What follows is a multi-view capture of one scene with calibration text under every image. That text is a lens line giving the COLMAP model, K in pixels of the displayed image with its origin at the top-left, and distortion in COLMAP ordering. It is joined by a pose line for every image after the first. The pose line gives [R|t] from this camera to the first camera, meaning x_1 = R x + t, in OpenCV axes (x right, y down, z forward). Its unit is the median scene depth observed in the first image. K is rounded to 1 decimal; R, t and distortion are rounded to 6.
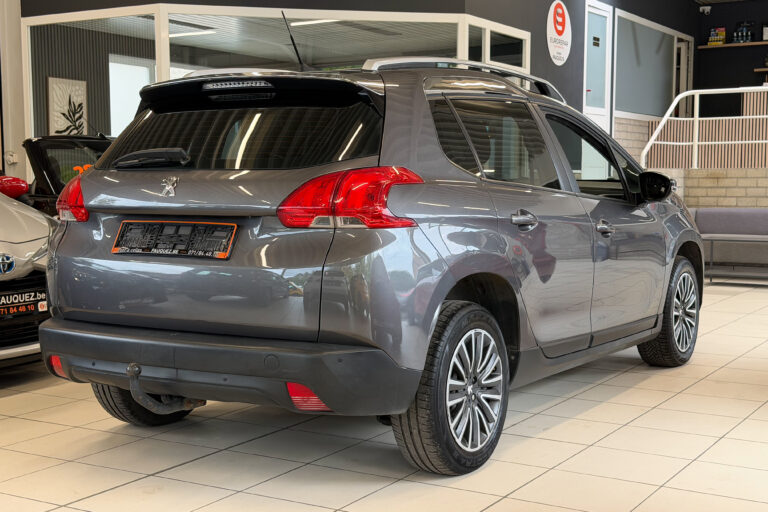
lens RADIAL K [[1082.7, 0, 383.6], [0, 1082.7, 257.9], [0, 0, 1]] dist [0.131777, 0.000000]
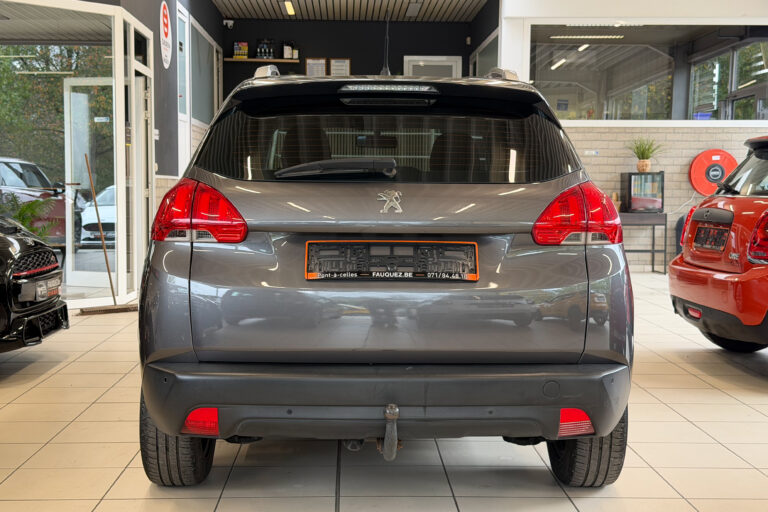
lens RADIAL K [[1082.7, 0, 381.1], [0, 1082.7, 260.1], [0, 0, 1]] dist [0.131777, 0.000000]
pose [[0.839410, -0.029077, 0.542720, -0.444637], [0.029833, 0.999527, 0.007409, -0.016152], [-0.542679, 0.009971, 0.839881, 0.173962]]
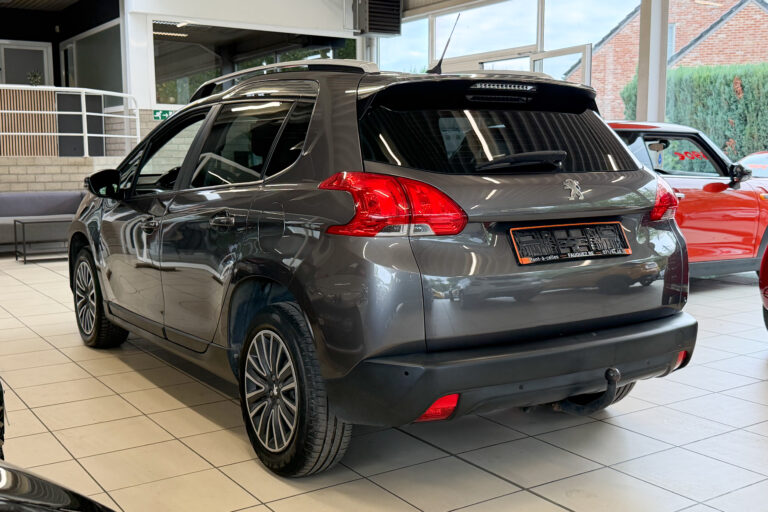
lens RADIAL K [[866.9, 0, 383.2], [0, 866.9, 251.1], [0, 0, 1]] dist [0.078746, 0.000000]
pose [[0.428299, -0.099740, 0.898116, -0.647845], [0.070772, 0.994539, 0.076698, -0.054252], [-0.900861, 0.030712, 0.433019, 0.531062]]
